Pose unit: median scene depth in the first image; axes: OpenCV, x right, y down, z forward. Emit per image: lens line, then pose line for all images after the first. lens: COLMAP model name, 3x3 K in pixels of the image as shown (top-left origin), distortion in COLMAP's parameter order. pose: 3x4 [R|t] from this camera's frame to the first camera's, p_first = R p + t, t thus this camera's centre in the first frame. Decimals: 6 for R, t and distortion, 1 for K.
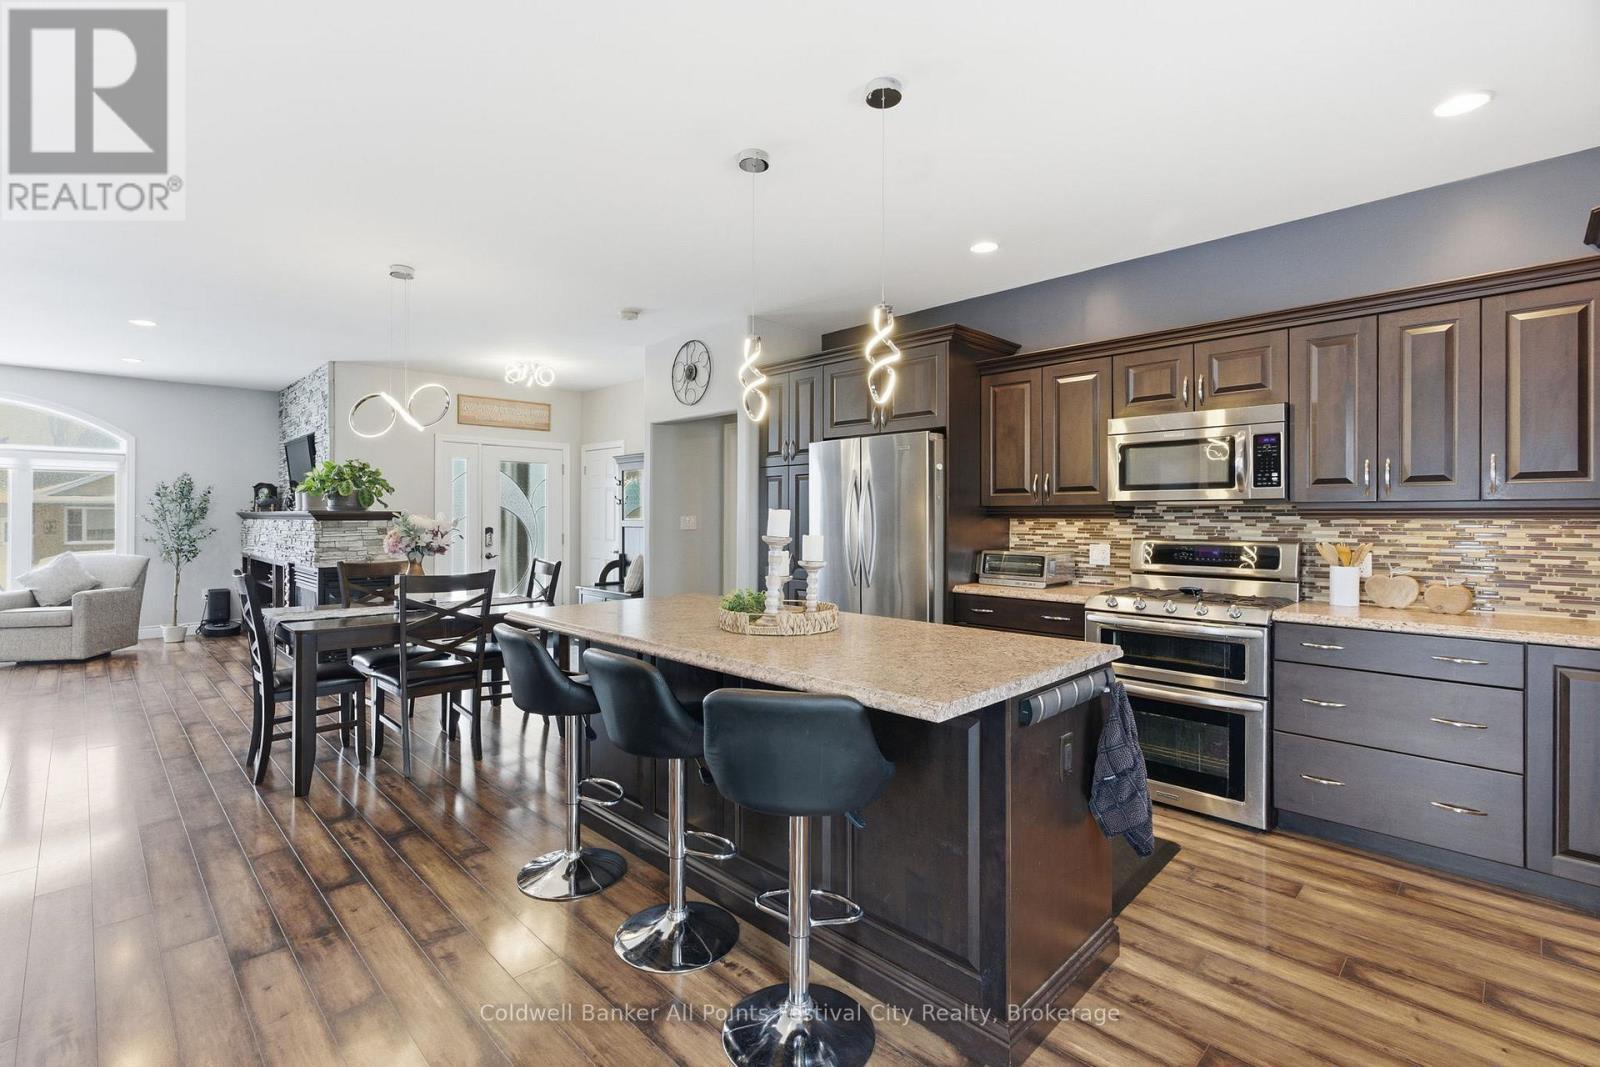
lens RADIAL K [[729.4, 0, 796.9], [0, 729.4, 517.1], [0, 0, 1]] dist [-0.006139, 0.004102]
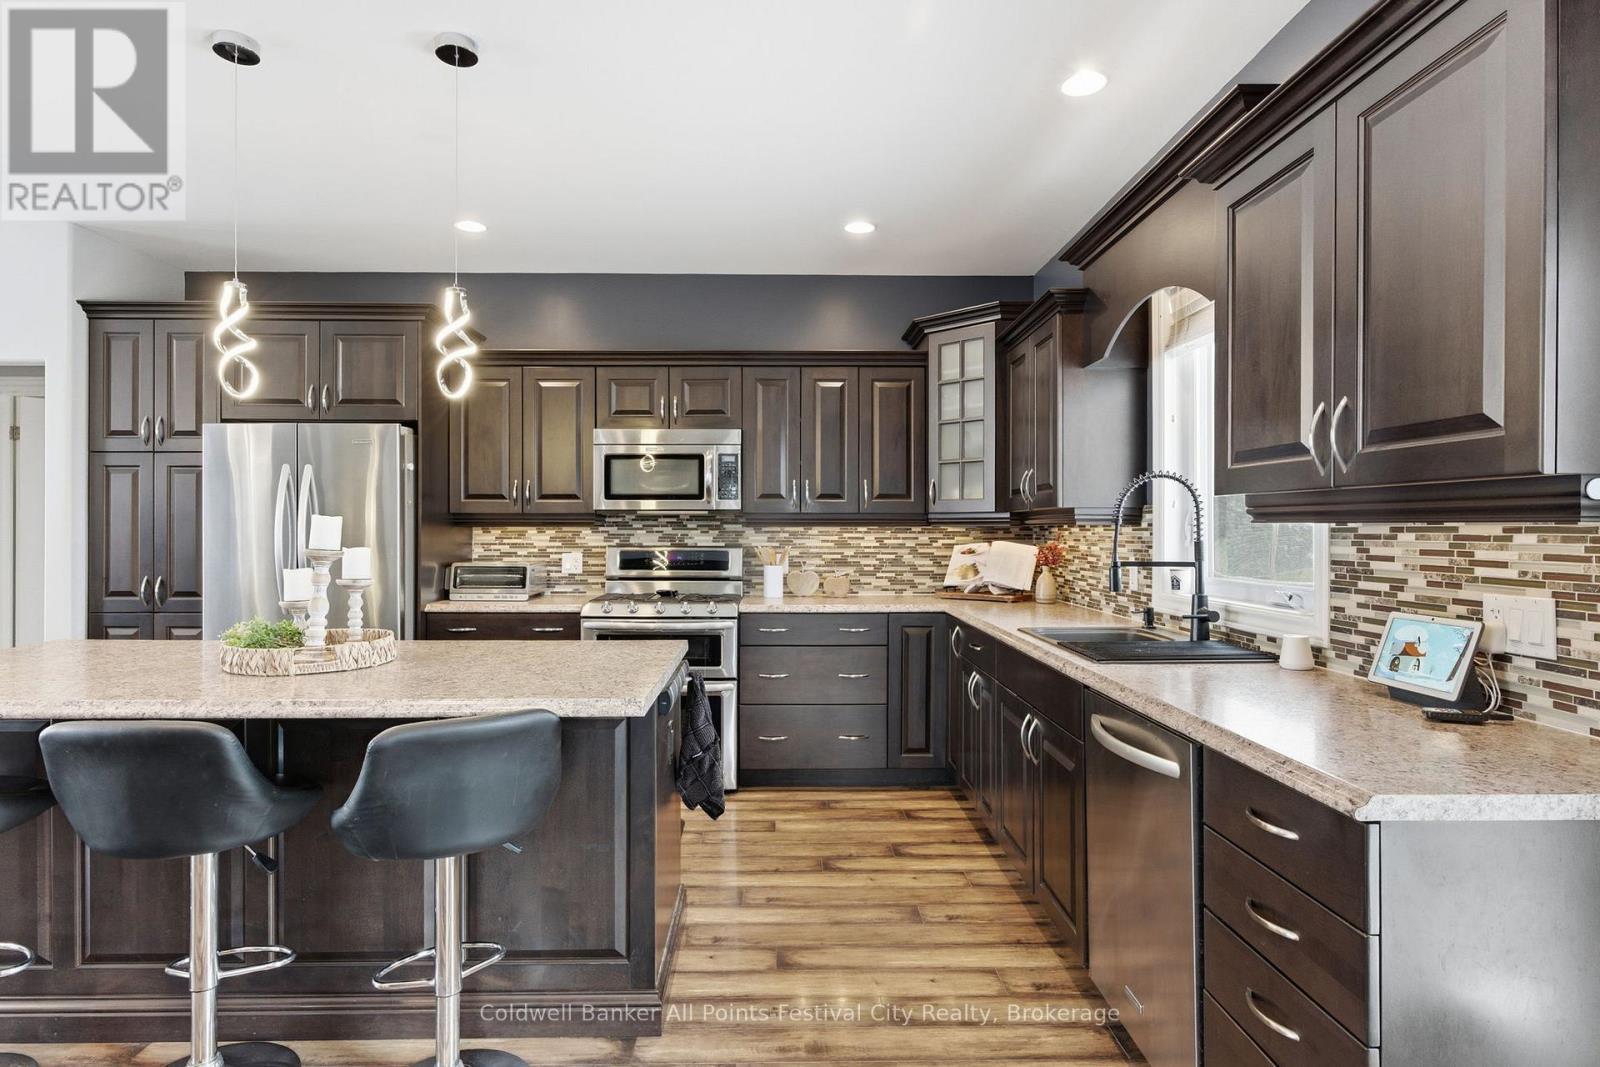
lens RADIAL K [[838.1, 0, 800.9], [0, 838.1, 529.7], [0, 0, 1]] dist [-0.001934, 0.000110]
pose [[0.686343, -0.004763, 0.727263, -0.276033], [-0.000527, 0.999975, 0.007046, -0.002901], [-0.727278, -0.005219, 0.686323, -0.012061]]
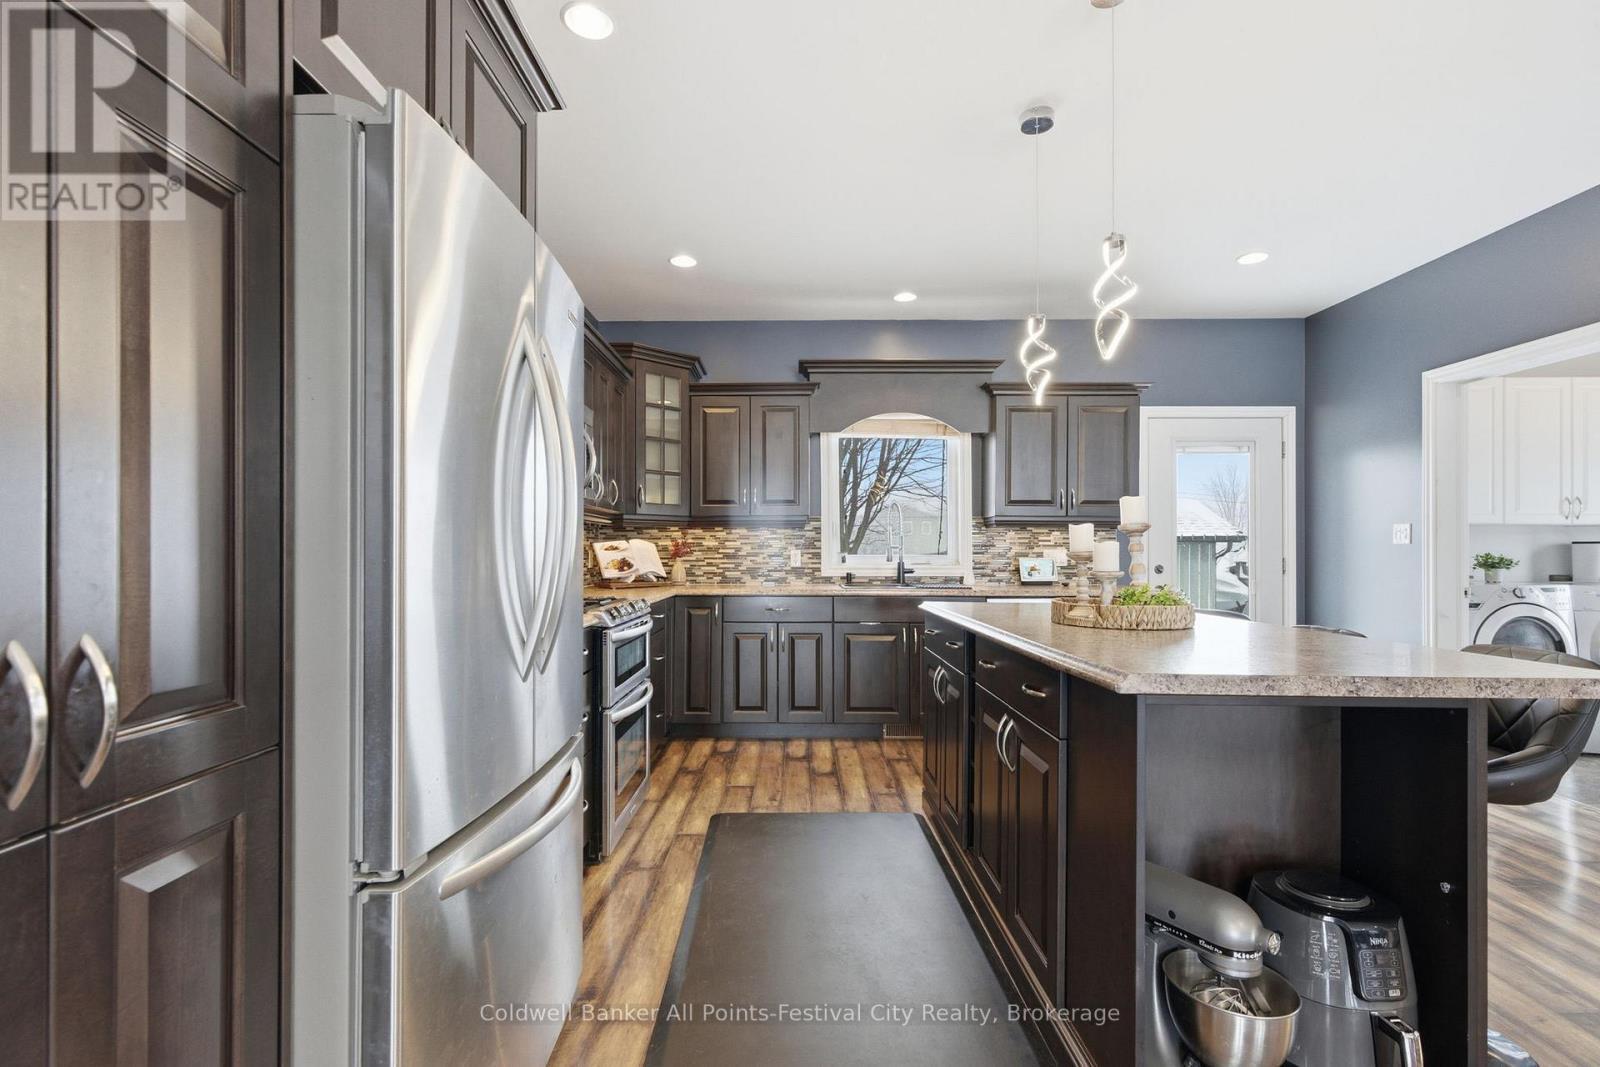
lens RADIAL K [[729.4, 0, 802.0], [0, 729.4, 547.4], [0, 0, 1]] dist [-0.006139, 0.004102]
pose [[-0.701312, -0.001248, 0.712853, -0.338391], [-0.006958, 0.999963, -0.005094, 0.053076], [-0.712820, -0.008533, -0.701295, 1.641964]]
